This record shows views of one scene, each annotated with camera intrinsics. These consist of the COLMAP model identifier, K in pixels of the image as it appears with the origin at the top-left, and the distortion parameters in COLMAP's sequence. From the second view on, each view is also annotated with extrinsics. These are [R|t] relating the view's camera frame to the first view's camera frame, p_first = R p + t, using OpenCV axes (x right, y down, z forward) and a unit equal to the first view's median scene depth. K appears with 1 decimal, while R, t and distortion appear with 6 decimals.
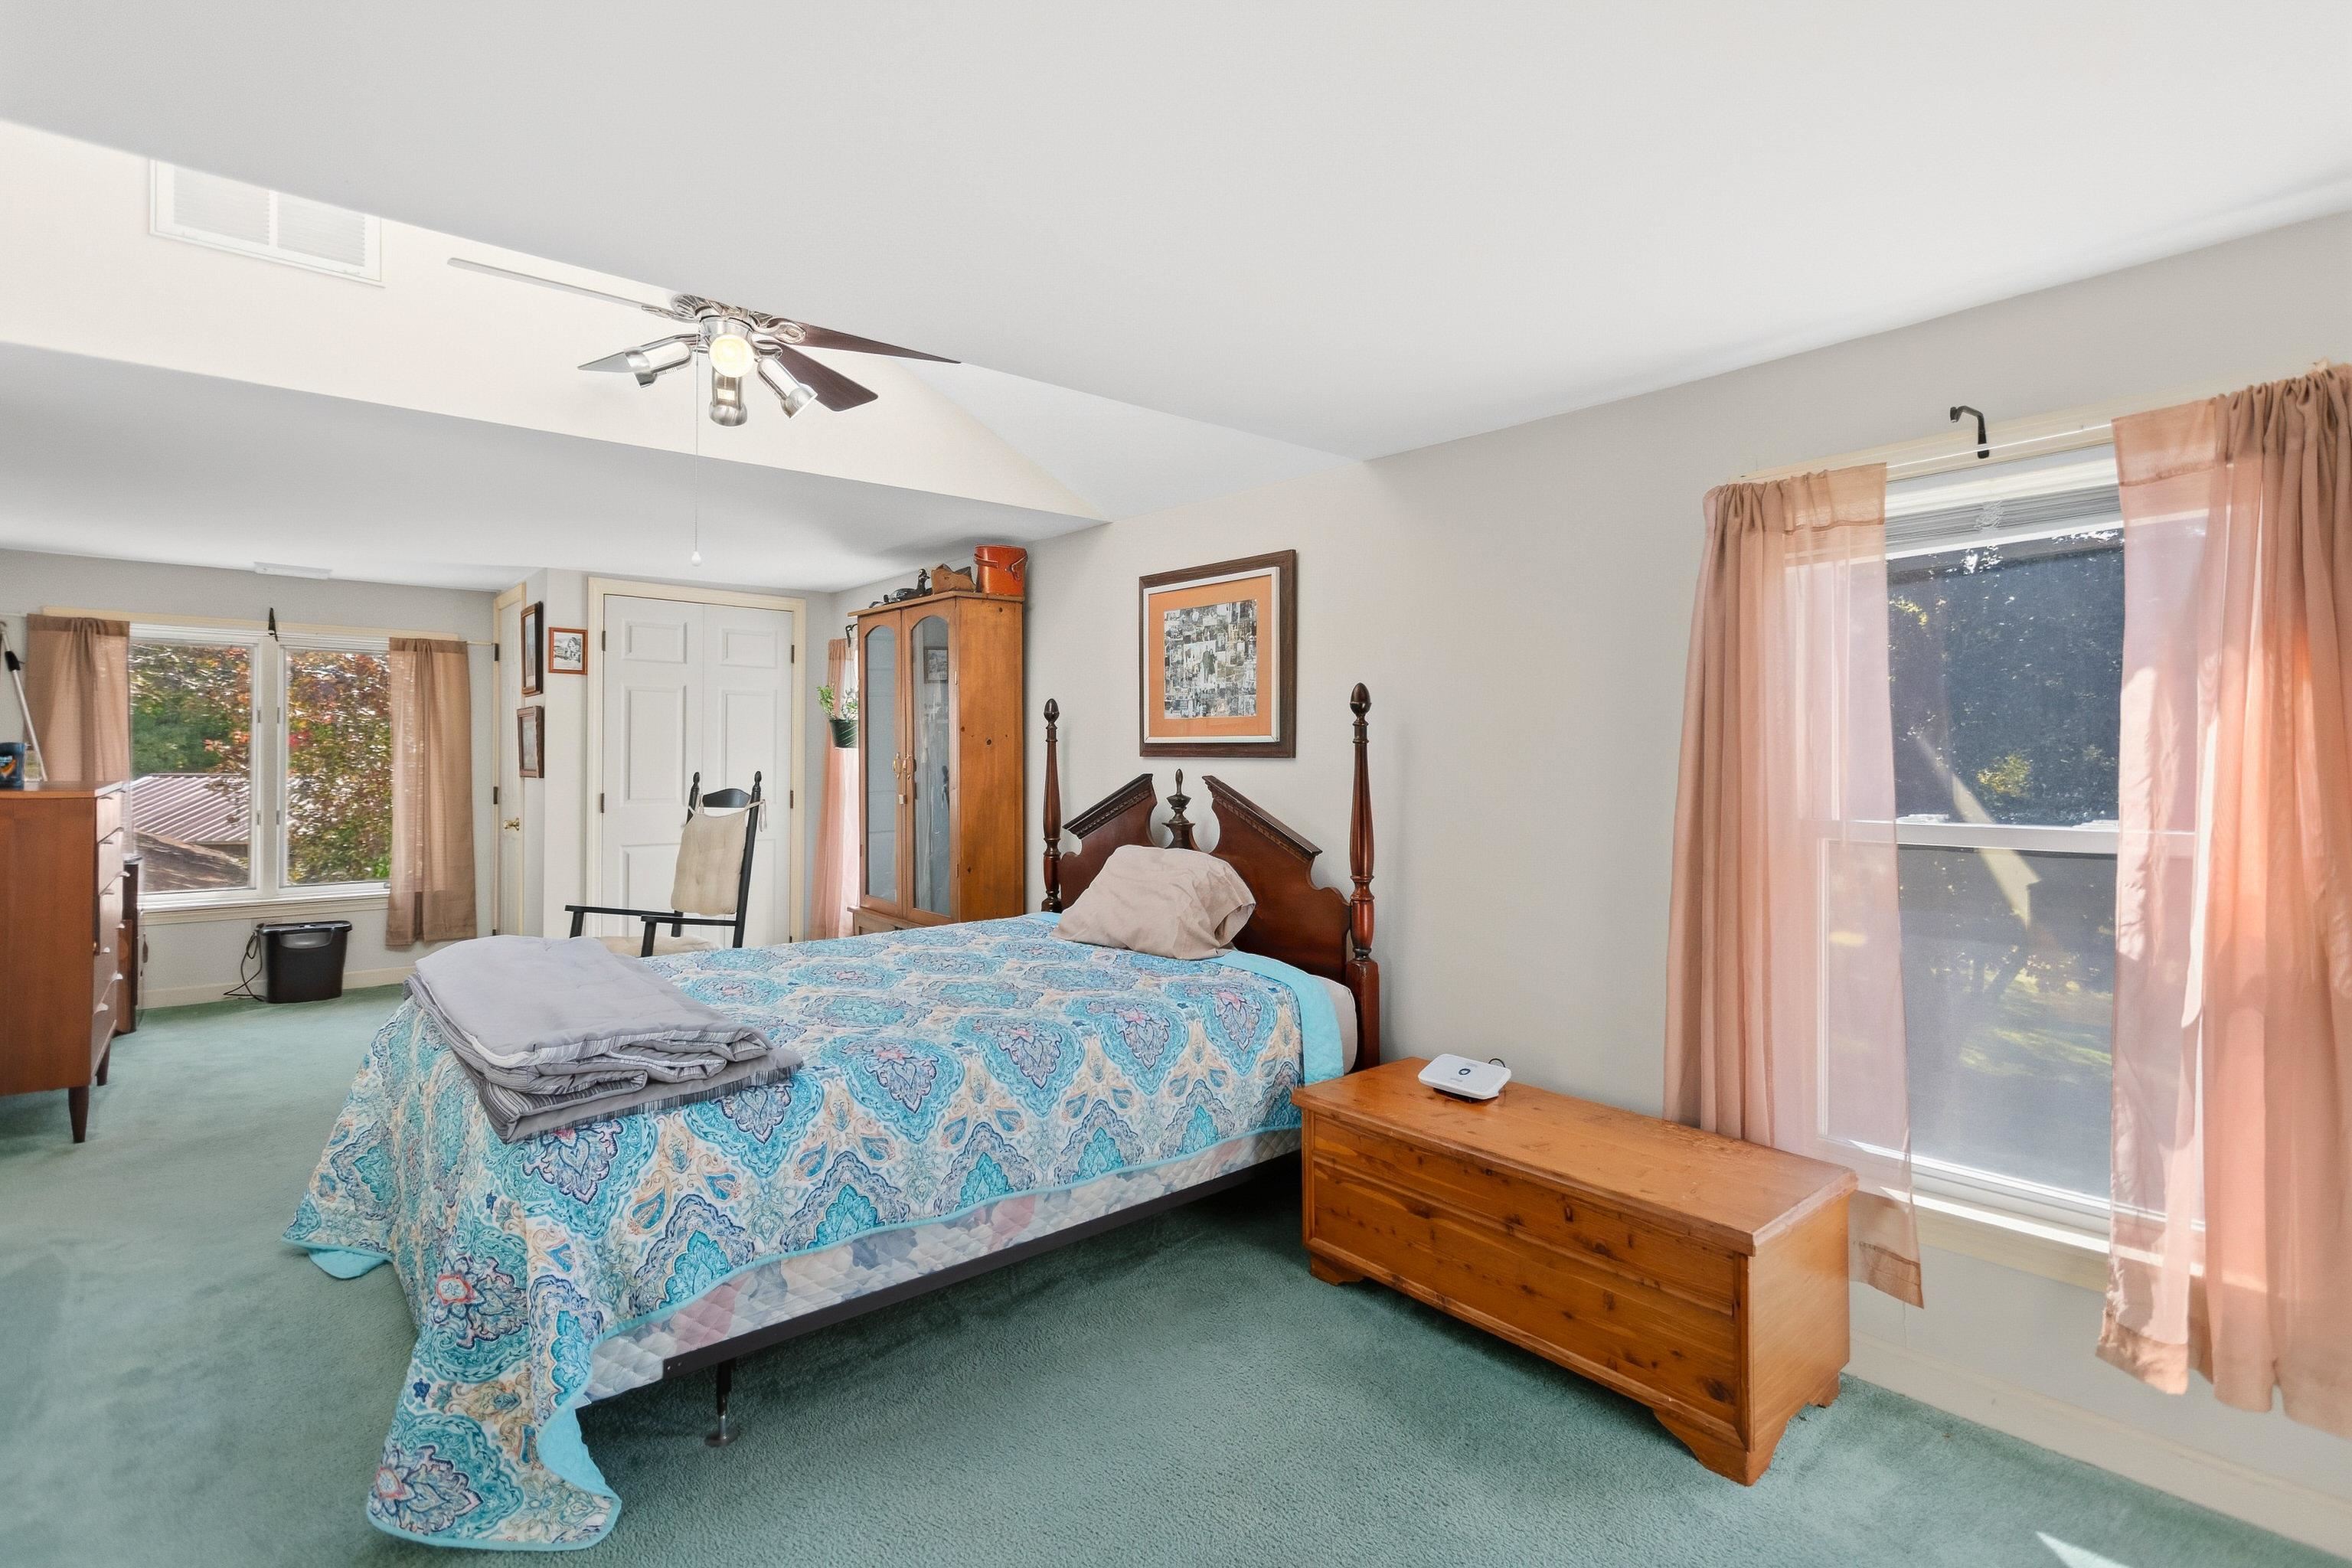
lens RADIAL K [[1107.5, 0, 1168.9], [0, 1107.5, 771.0], [0, 0, 1]] dist [0.003346, 0.000594]
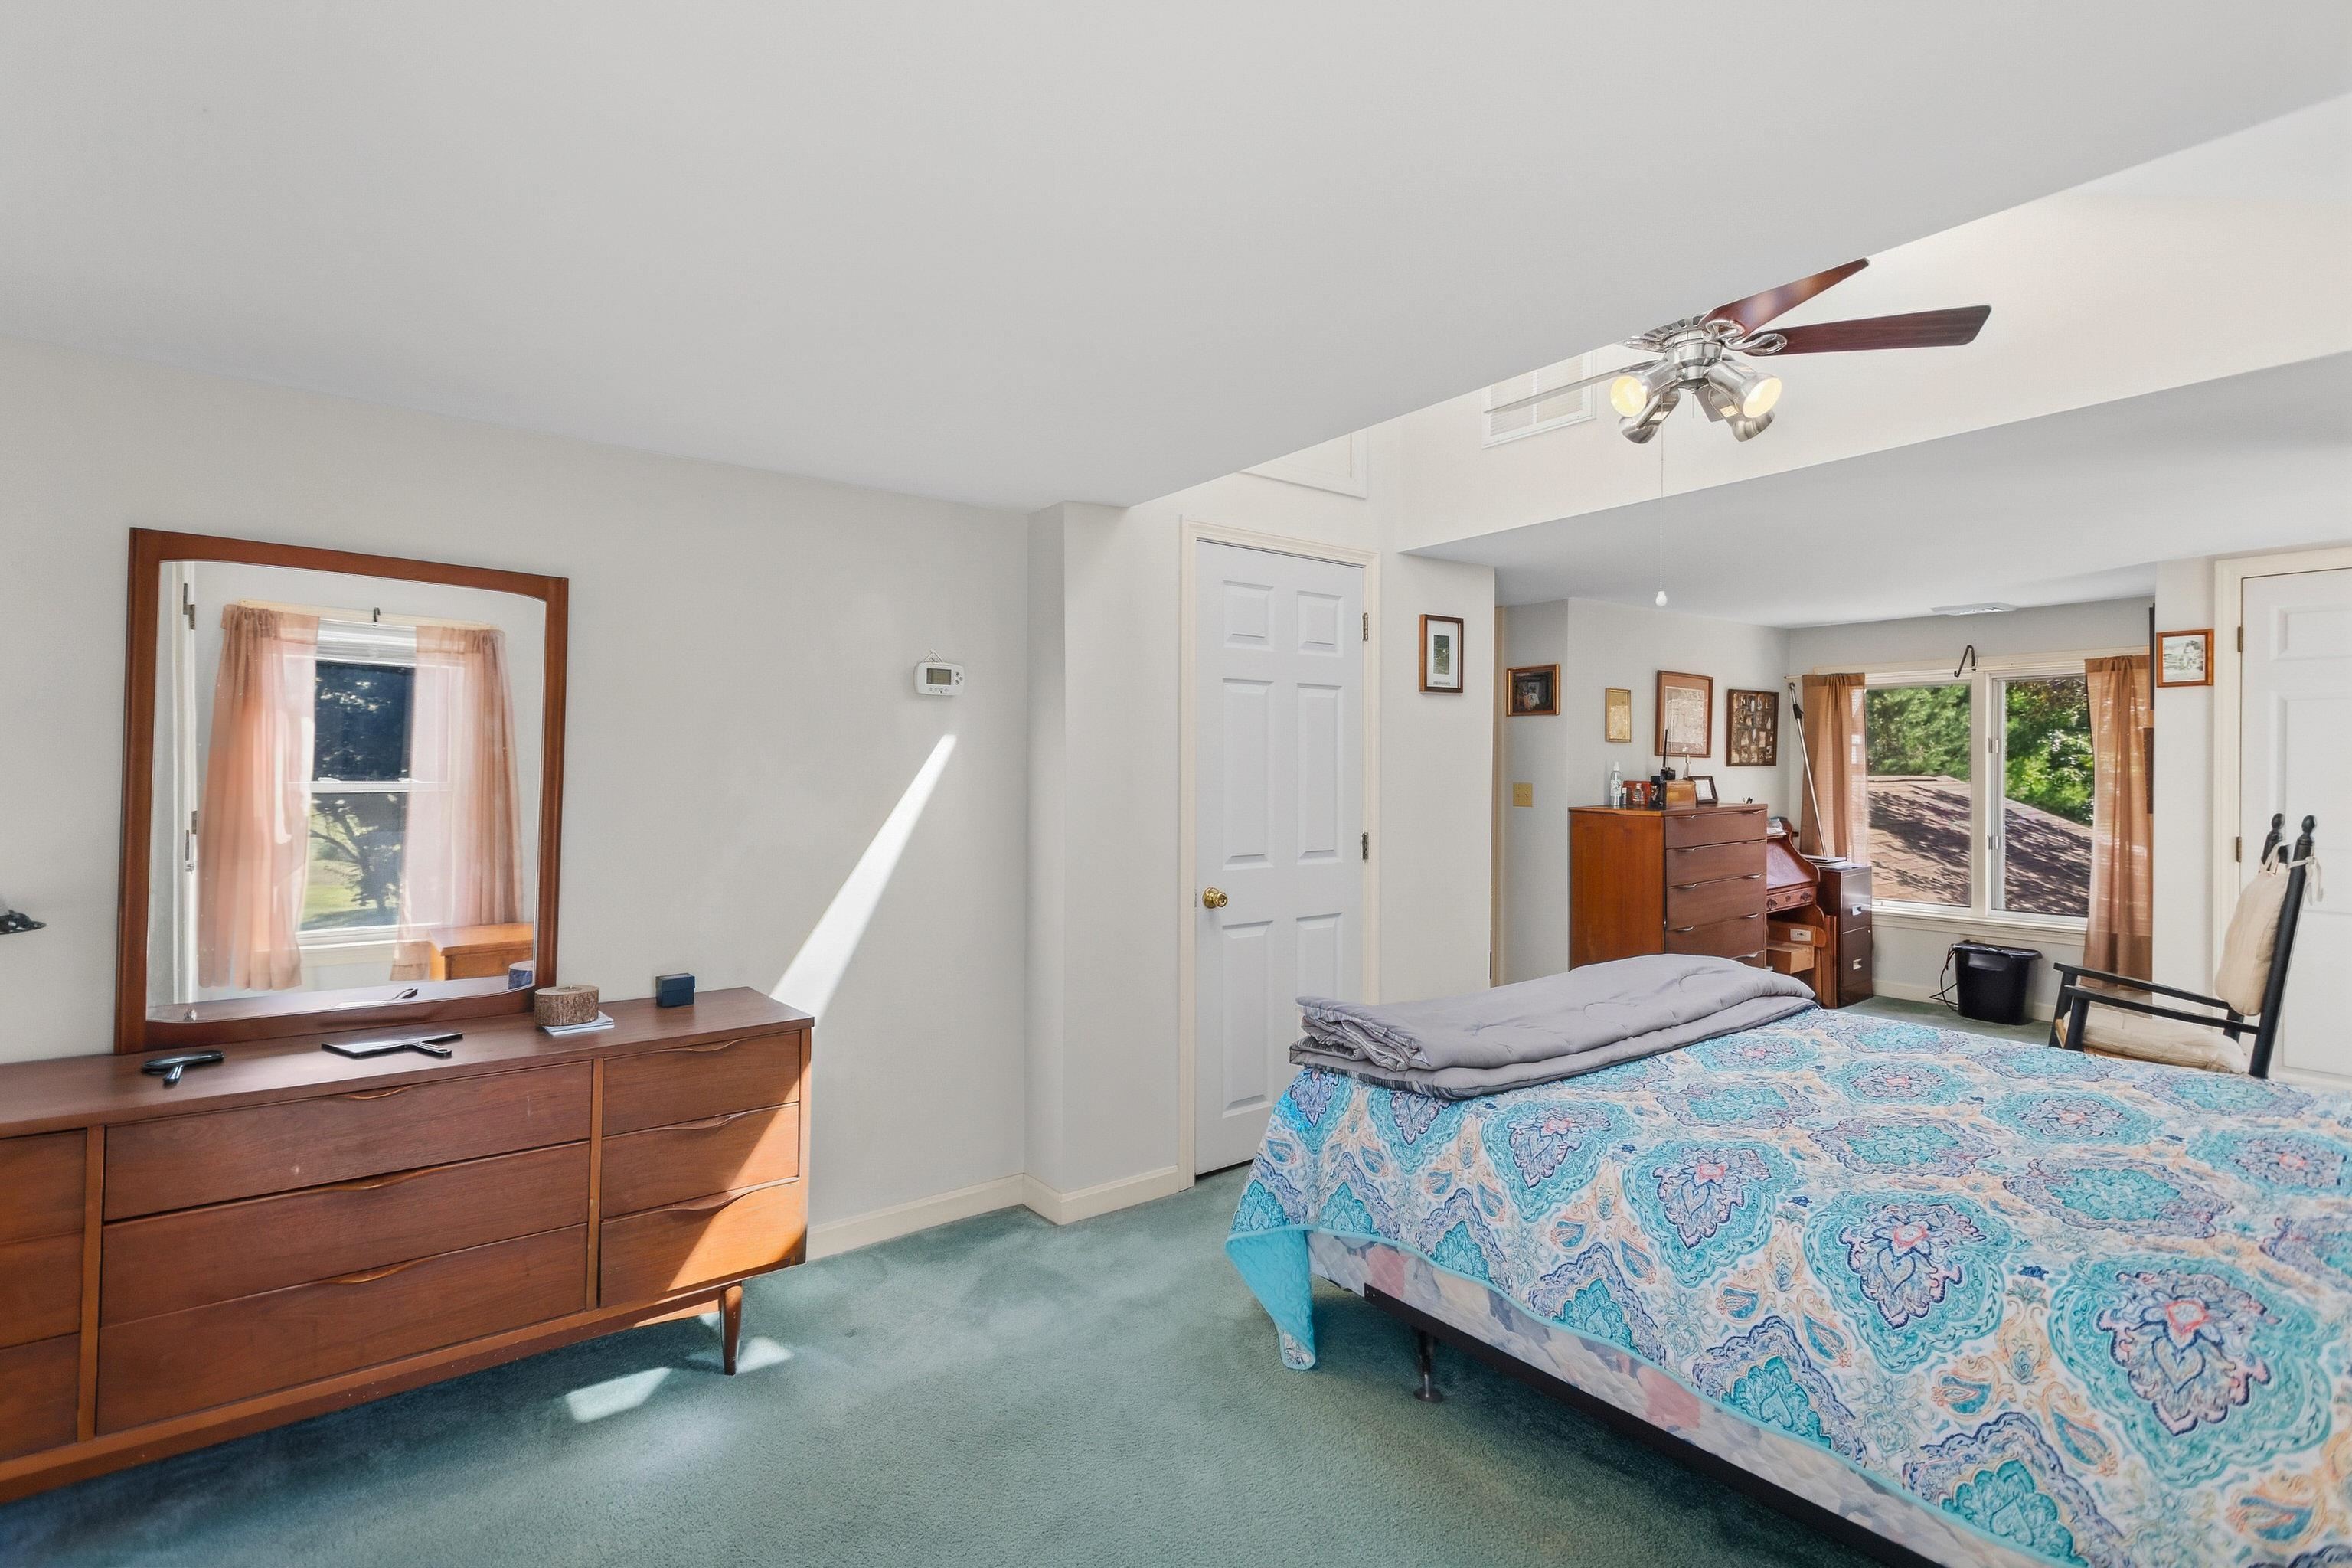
lens RADIAL K [[1107.5, 0, 1196.3], [0, 1107.5, 775.2], [0, 0, 1]] dist [0.003346, 0.000594]
pose [[-0.021441, 0.001640, -0.999769, 0.414440], [-0.012983, 0.999914, 0.001919, -0.021701], [0.999686, 0.013021, -0.021417, 0.430639]]
